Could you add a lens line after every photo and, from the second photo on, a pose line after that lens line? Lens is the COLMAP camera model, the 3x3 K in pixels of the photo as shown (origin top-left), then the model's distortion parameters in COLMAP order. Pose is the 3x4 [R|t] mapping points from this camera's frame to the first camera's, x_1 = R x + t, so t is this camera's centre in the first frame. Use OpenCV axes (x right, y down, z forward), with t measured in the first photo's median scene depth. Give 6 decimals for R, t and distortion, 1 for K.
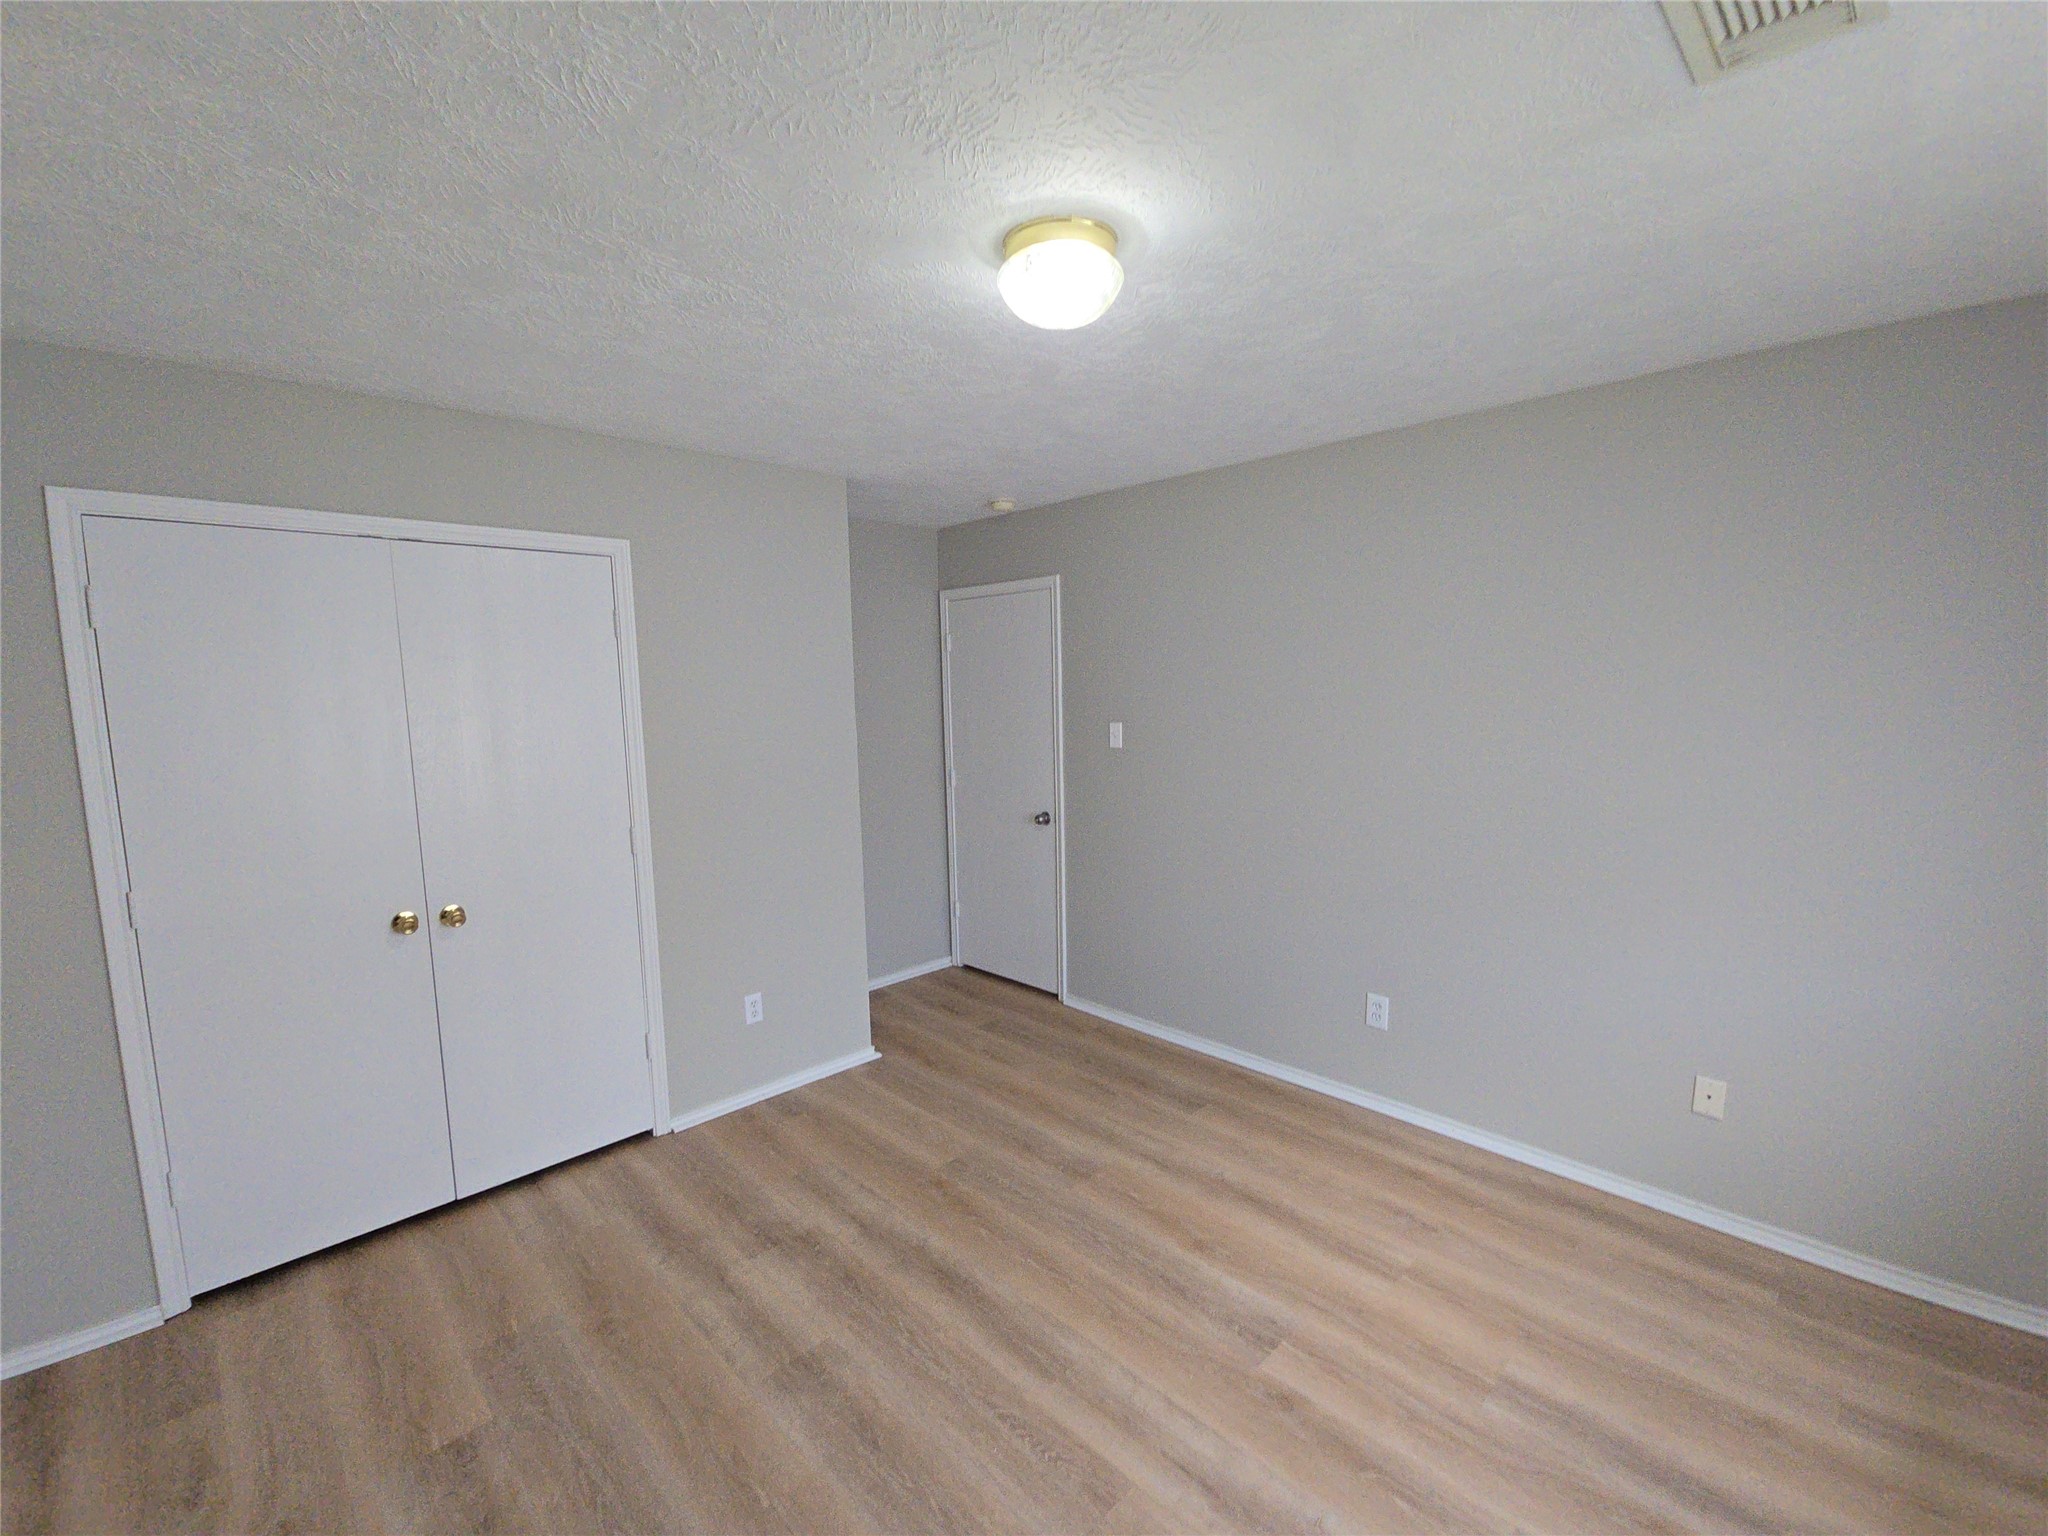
lens RADIAL K [[934.2, 0, 1021.3], [0, 934.2, 782.3], [0, 0, 1]] dist [0.005855, -0.003706]
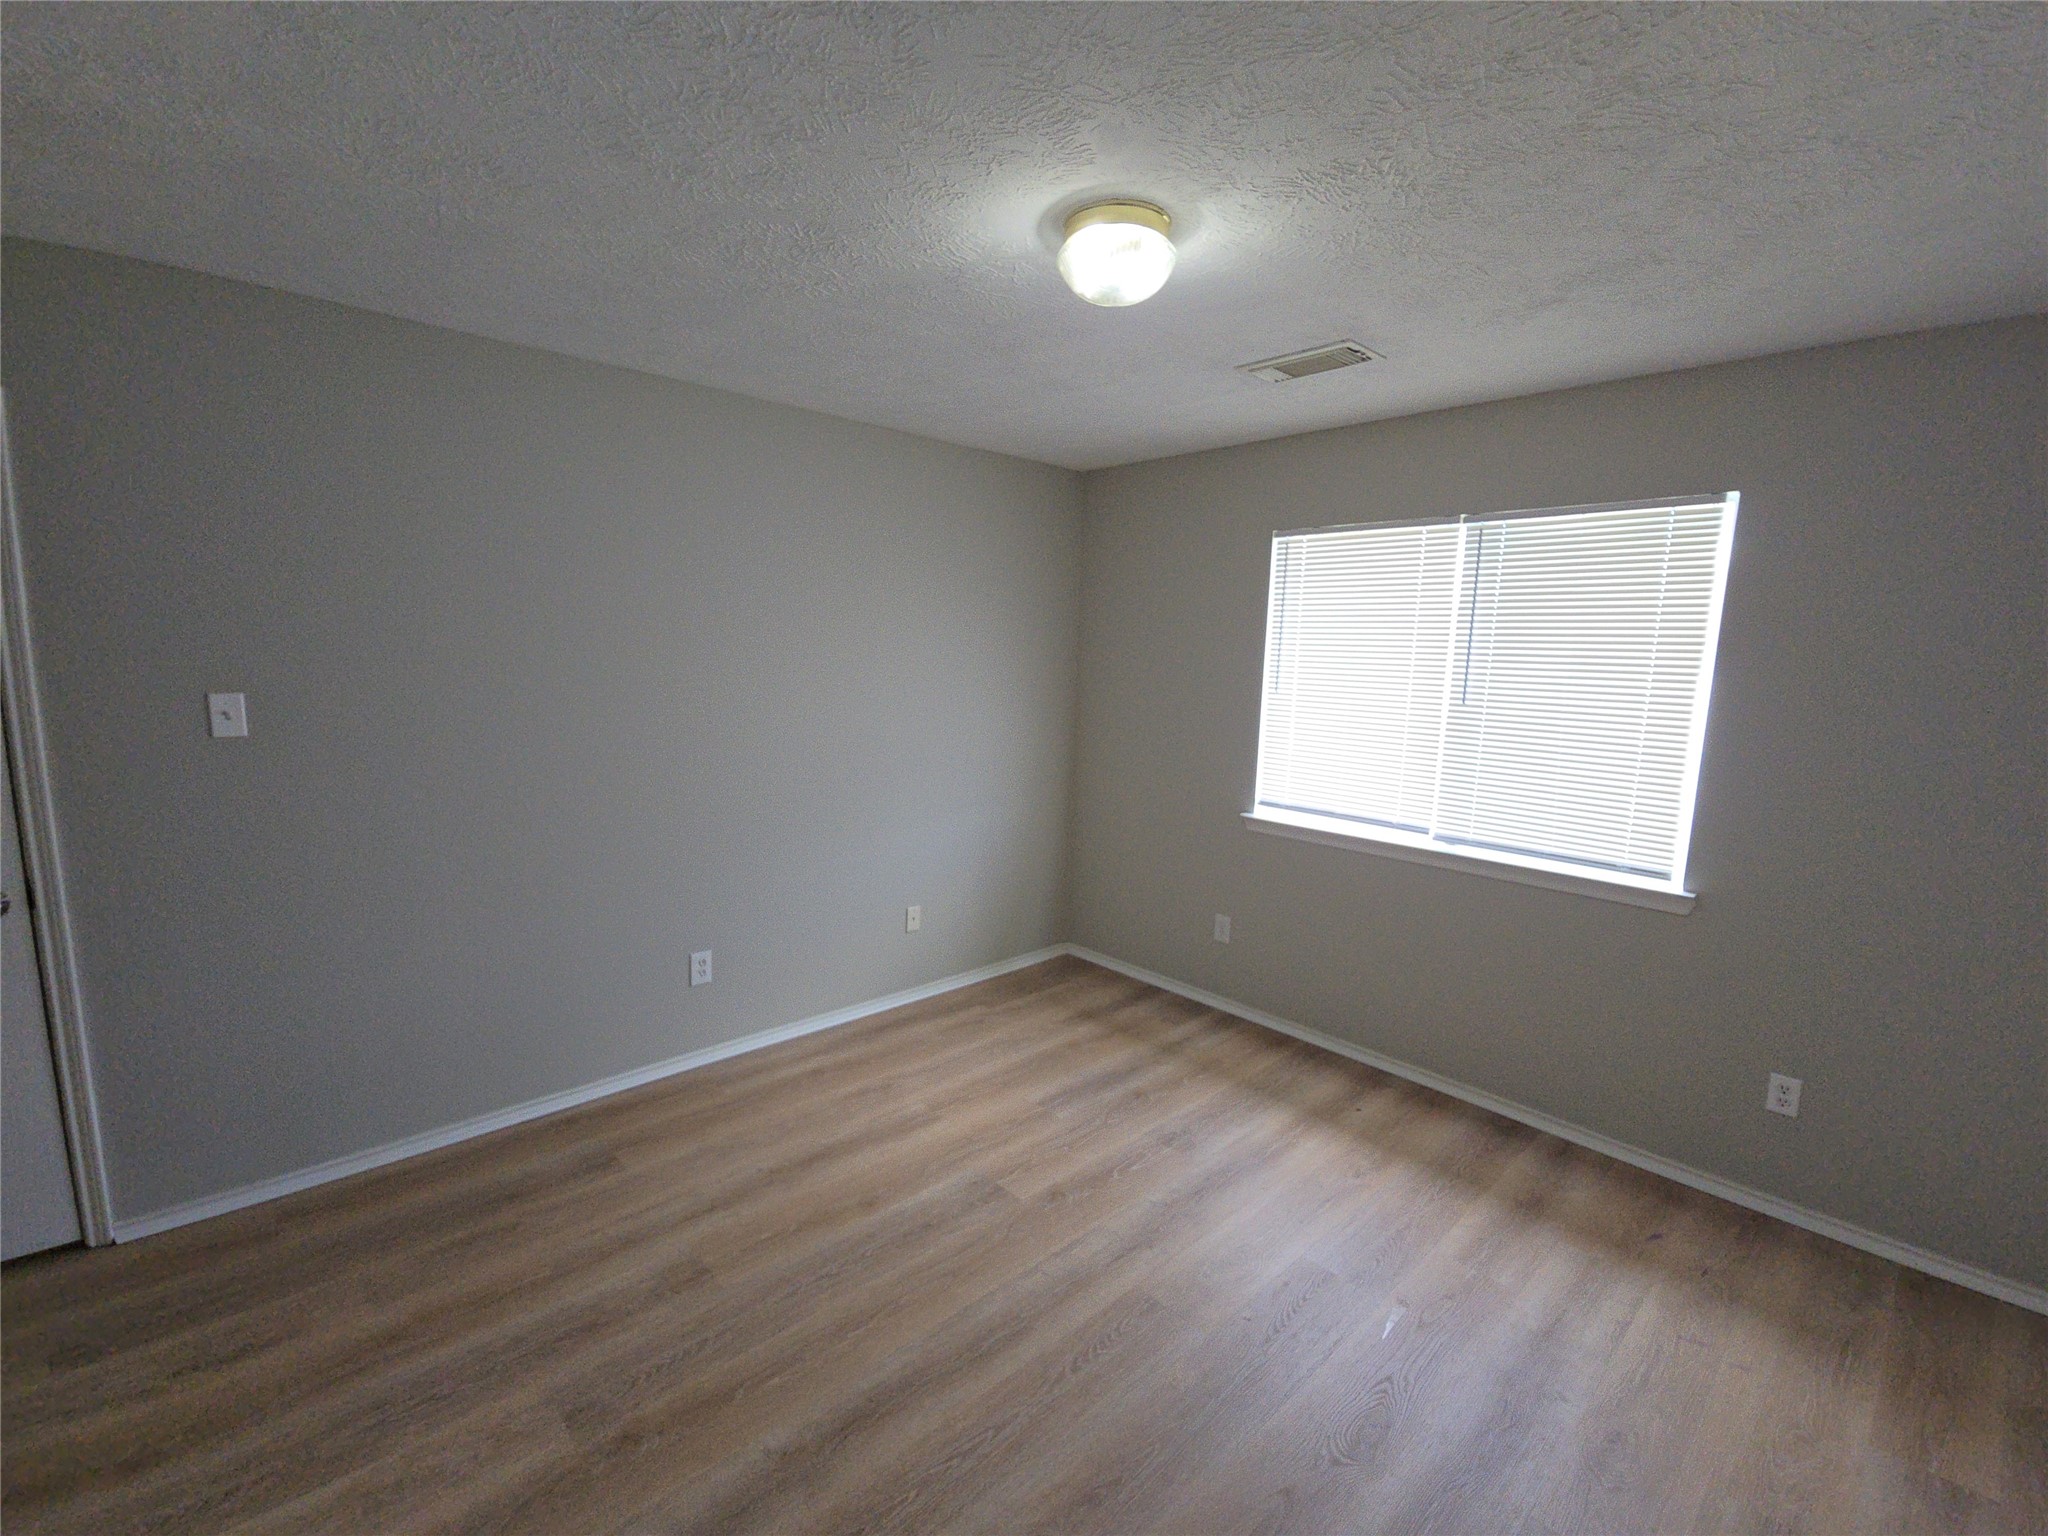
lens RADIAL K [[934.2, 0, 1021.3], [0, 934.2, 782.3], [0, 0, 1]] dist [0.005855, -0.003706]
pose [[-0.041098, -0.125233, 0.991276, -0.760792], [0.078613, 0.988633, 0.128158, -0.070037], [-0.996058, 0.083194, -0.030786, 0.833154]]
